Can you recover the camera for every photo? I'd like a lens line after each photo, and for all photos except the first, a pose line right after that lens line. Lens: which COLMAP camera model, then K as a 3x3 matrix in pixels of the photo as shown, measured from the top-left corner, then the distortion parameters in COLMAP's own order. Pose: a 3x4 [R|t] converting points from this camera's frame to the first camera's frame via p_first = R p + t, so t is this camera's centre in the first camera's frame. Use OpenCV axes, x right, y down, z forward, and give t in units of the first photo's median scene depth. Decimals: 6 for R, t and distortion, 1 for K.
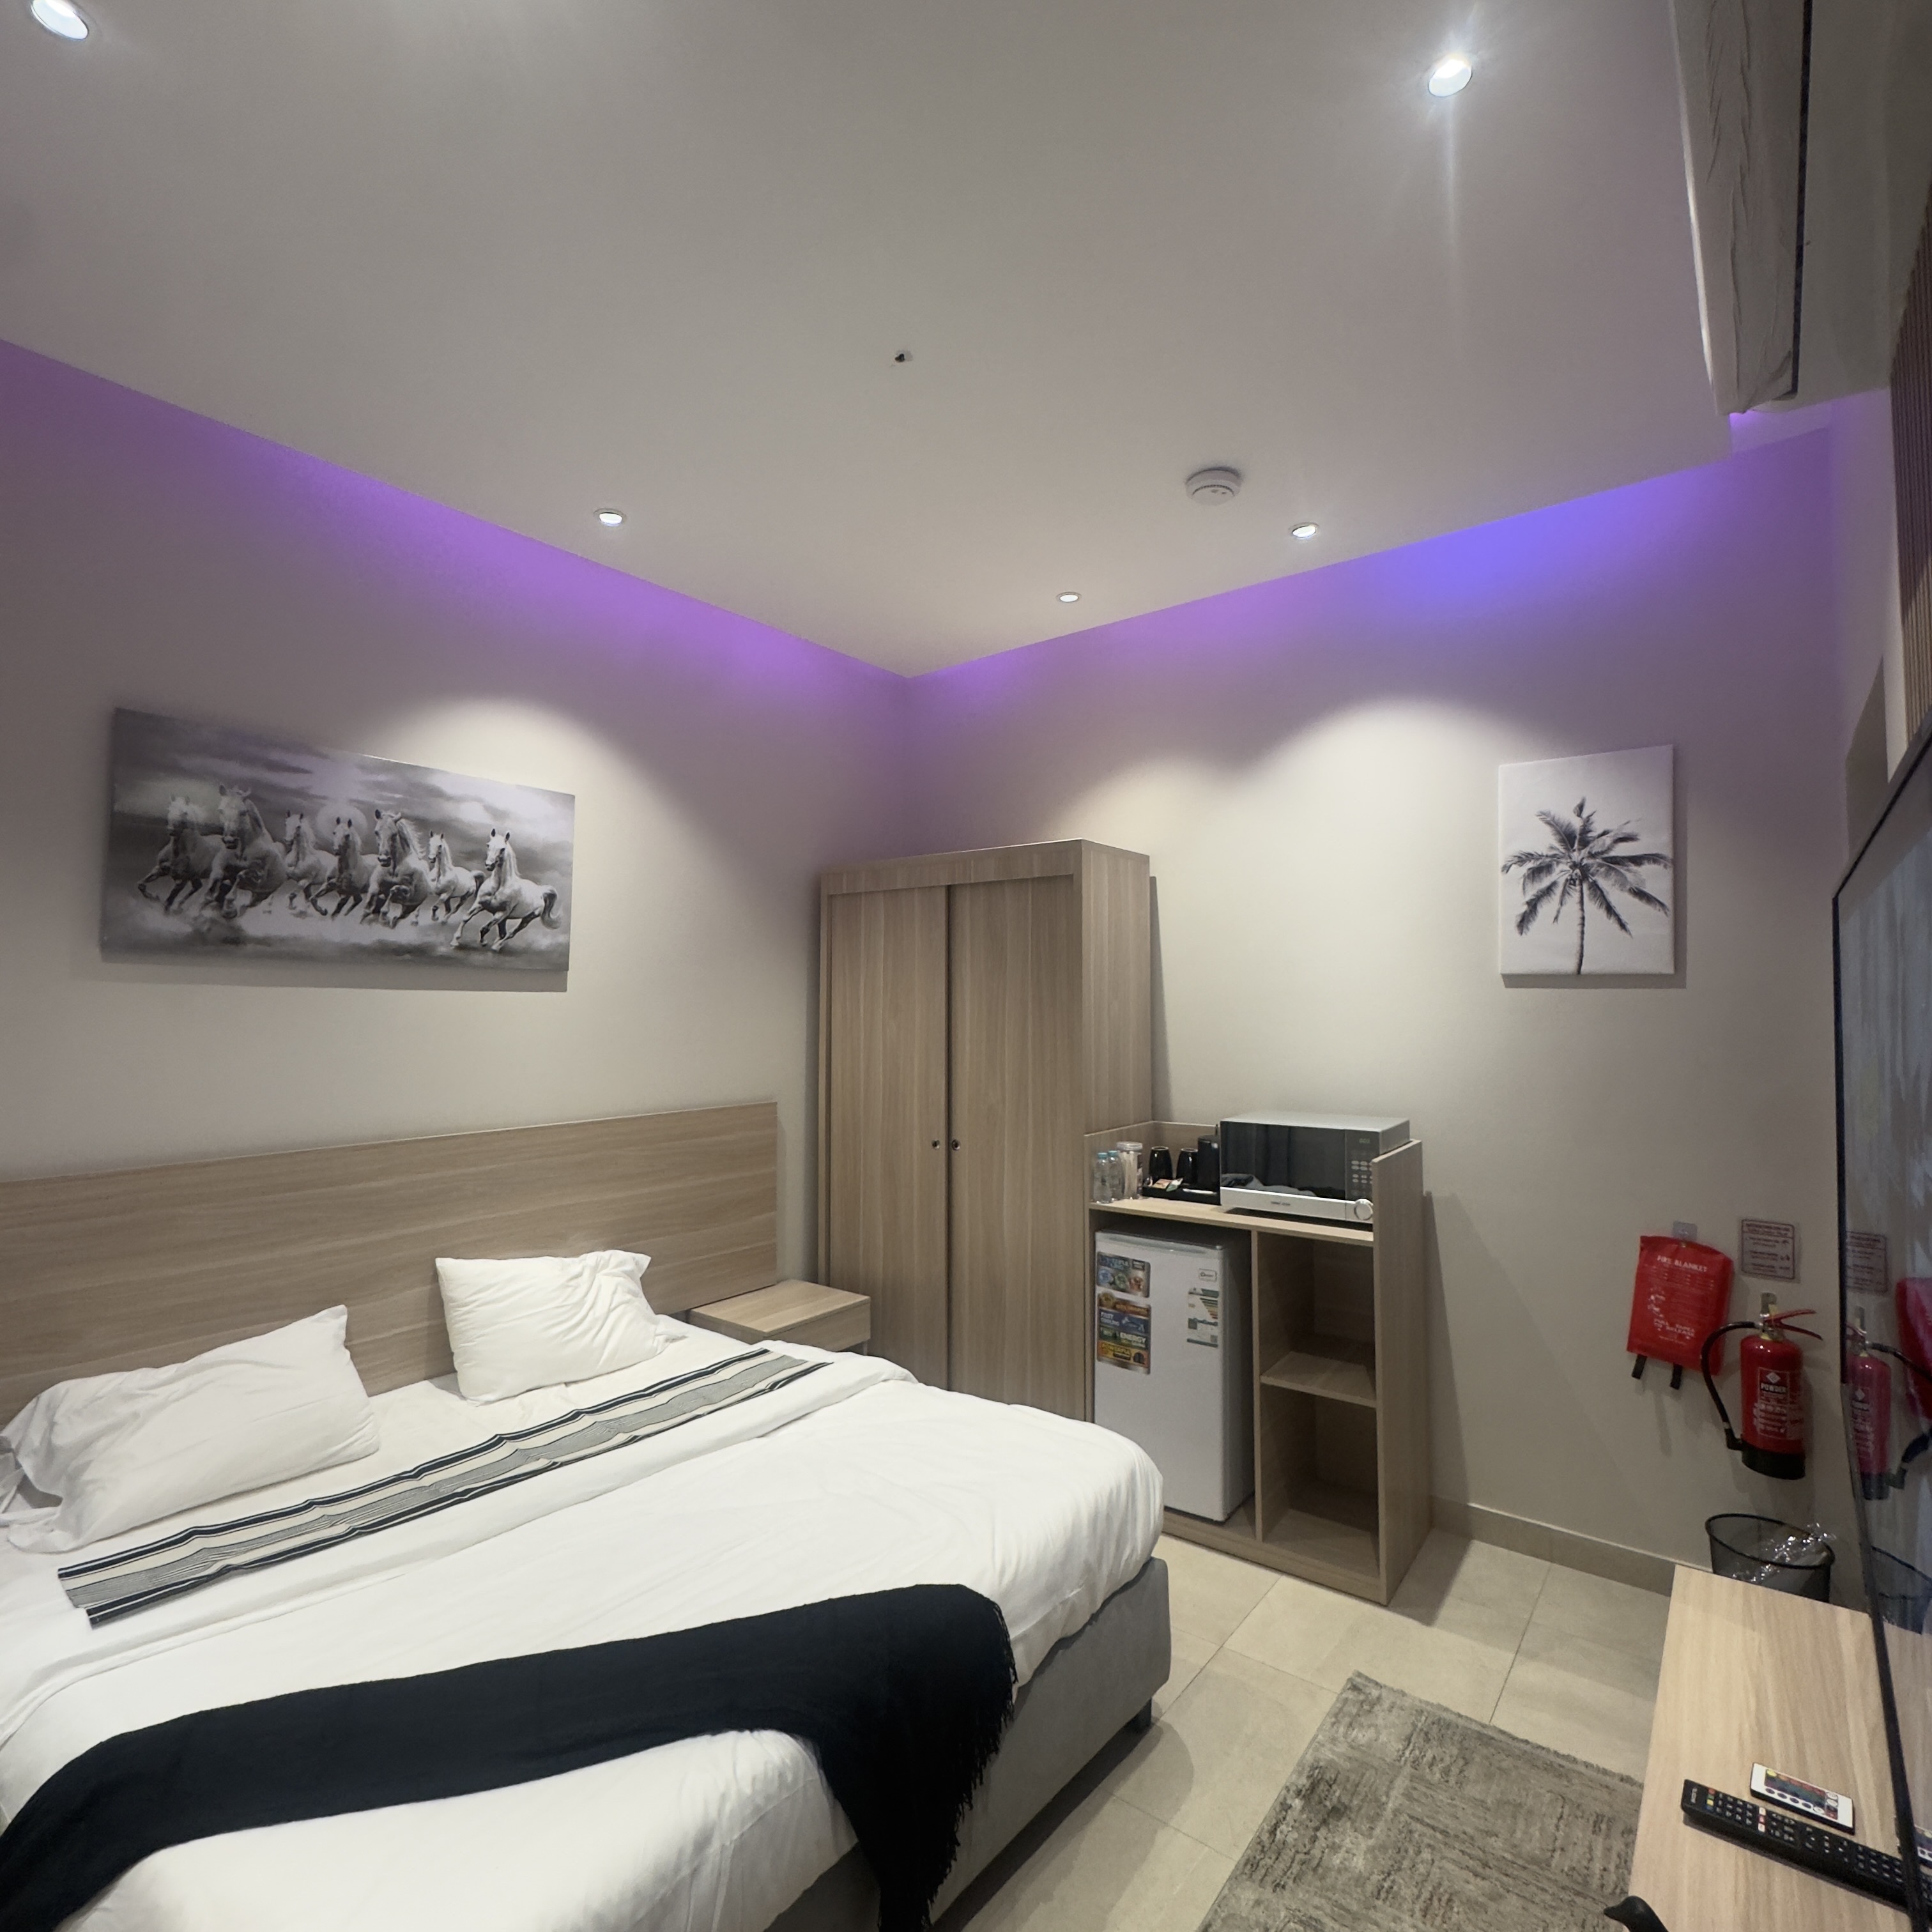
lens RADIAL K [[1025.8, 0, 975.6], [0, 1025.8, 957.5], [0, 0, 1]] dist [-0.005478, 0.003550]
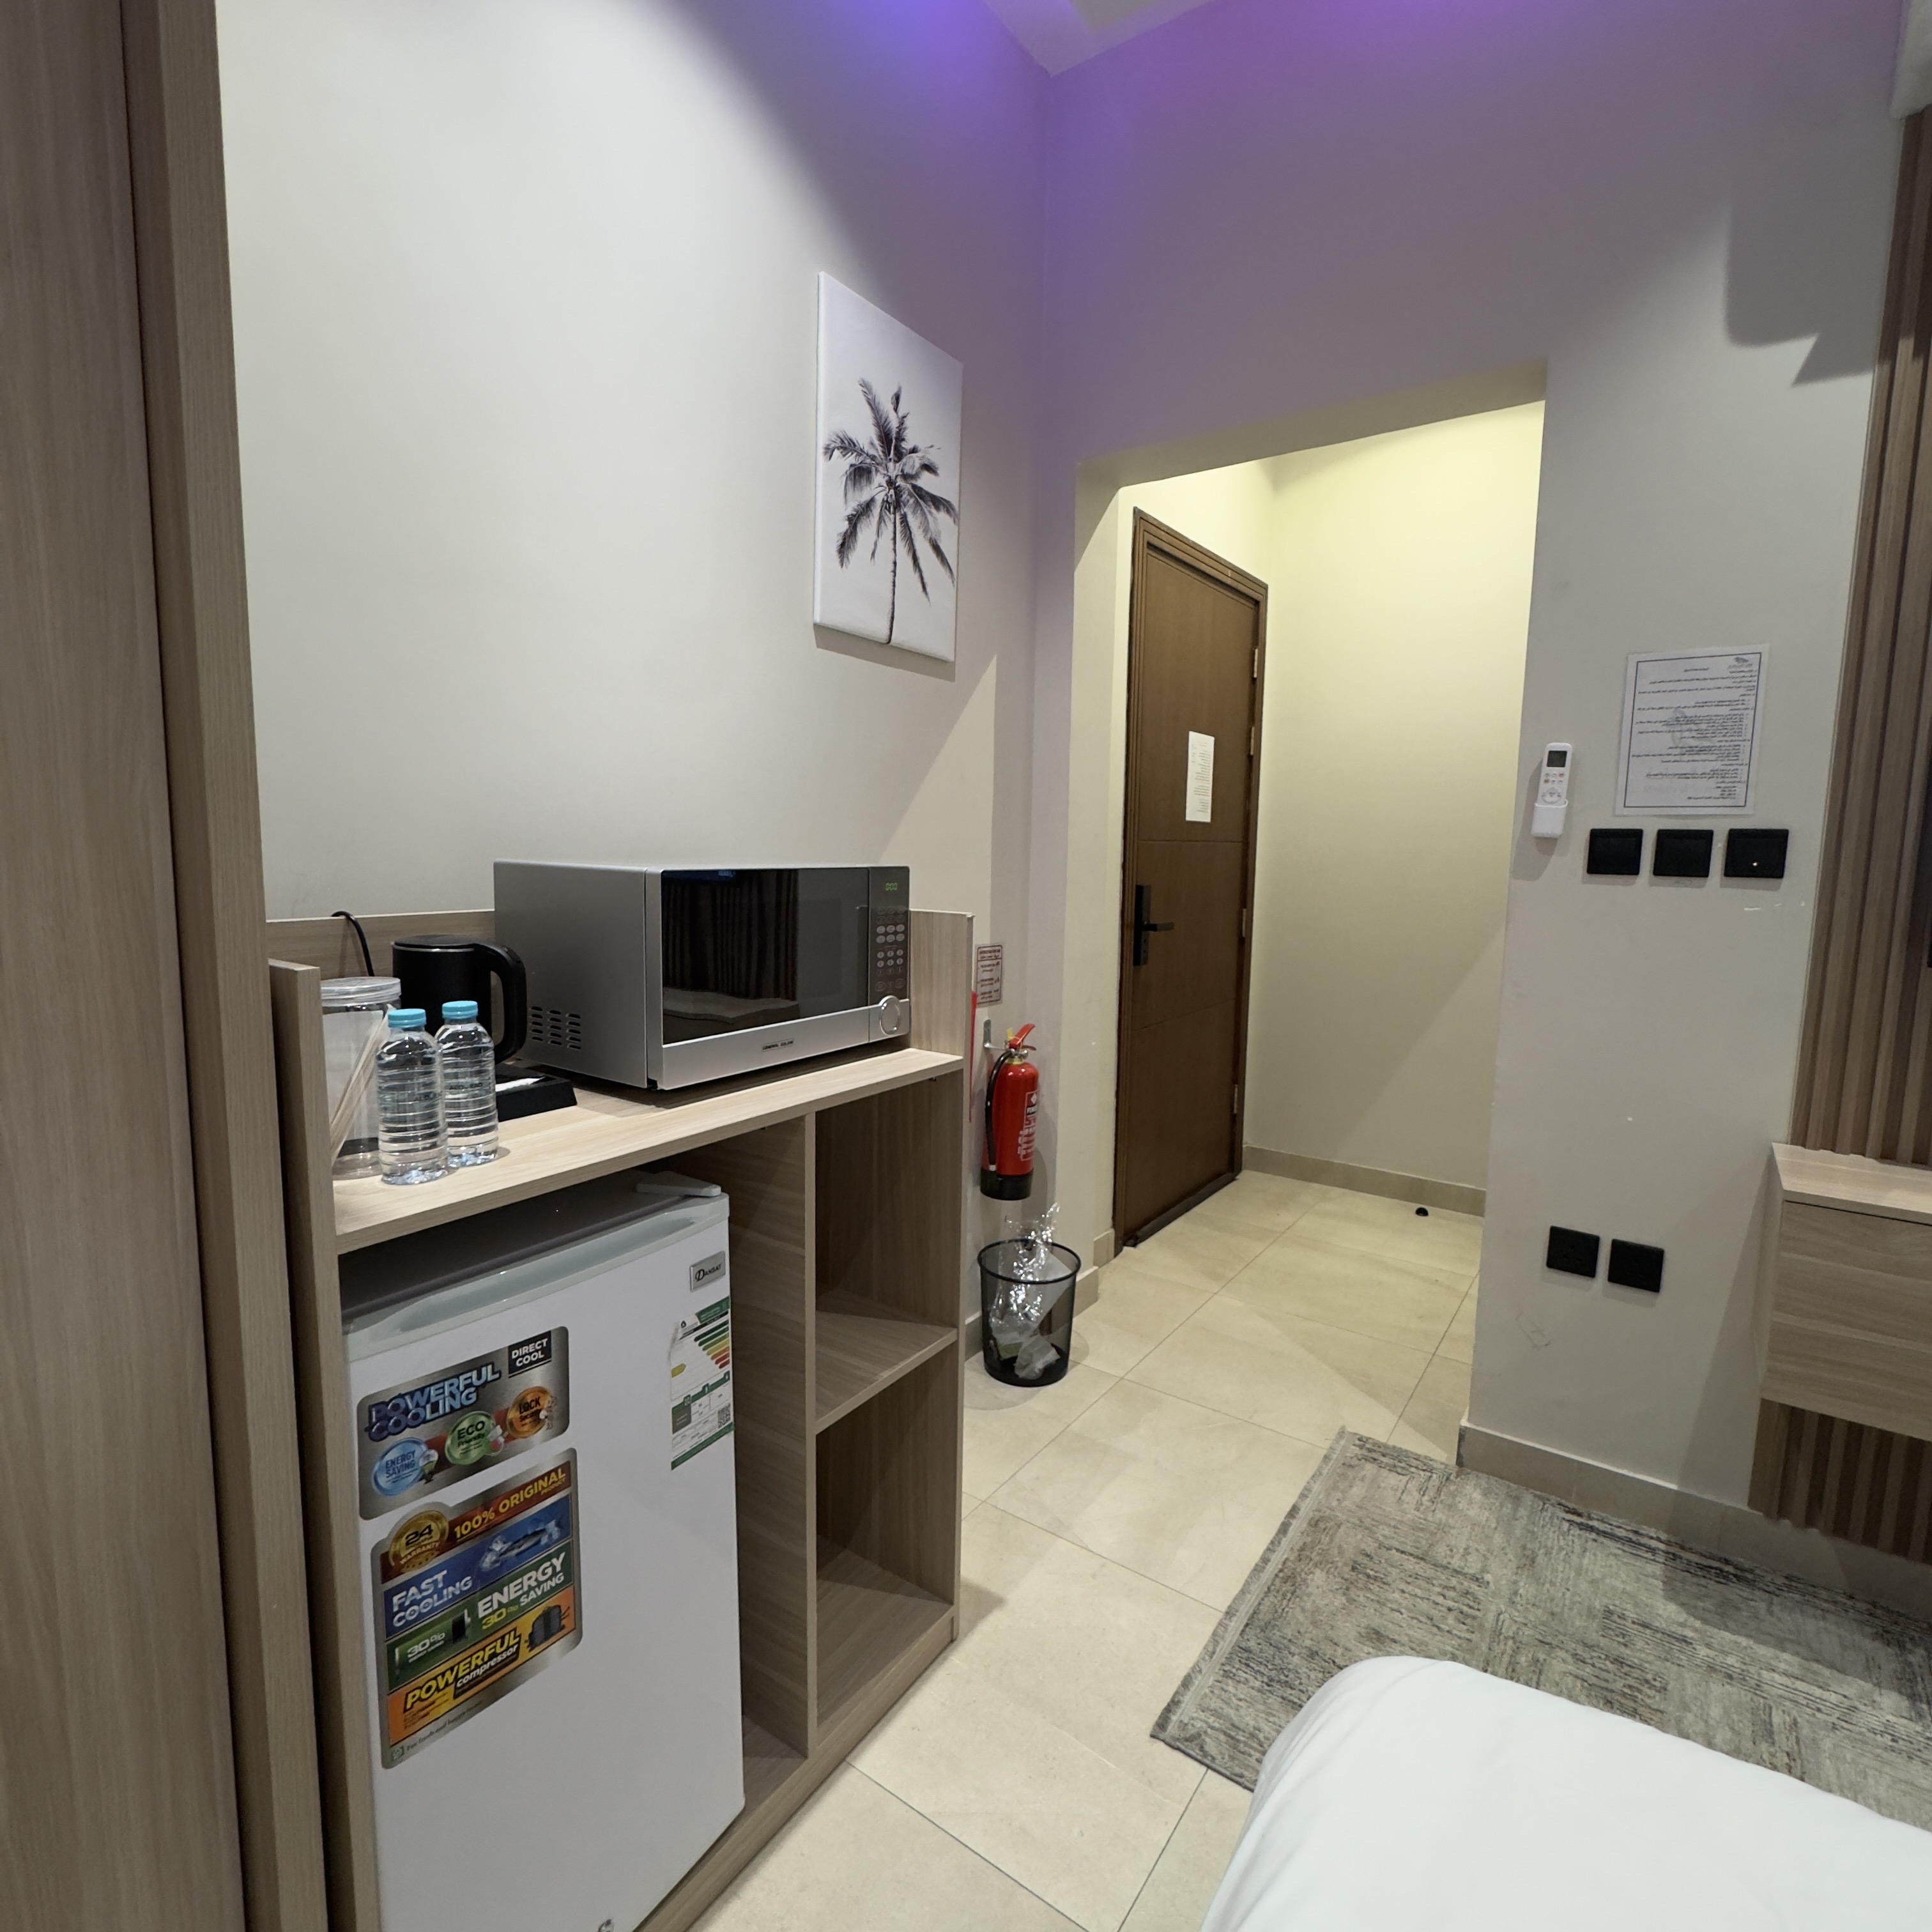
lens RADIAL K [[1025.8, 0, 975.8], [0, 1025.8, 952.3], [0, 0, 1]] dist [-0.005478, 0.003550]
pose [[-0.047942, -0.105048, 0.993311, -0.148439], [-0.059621, 0.992982, 0.102136, 0.159081], [-0.997069, -0.054326, -0.053868, 1.005040]]
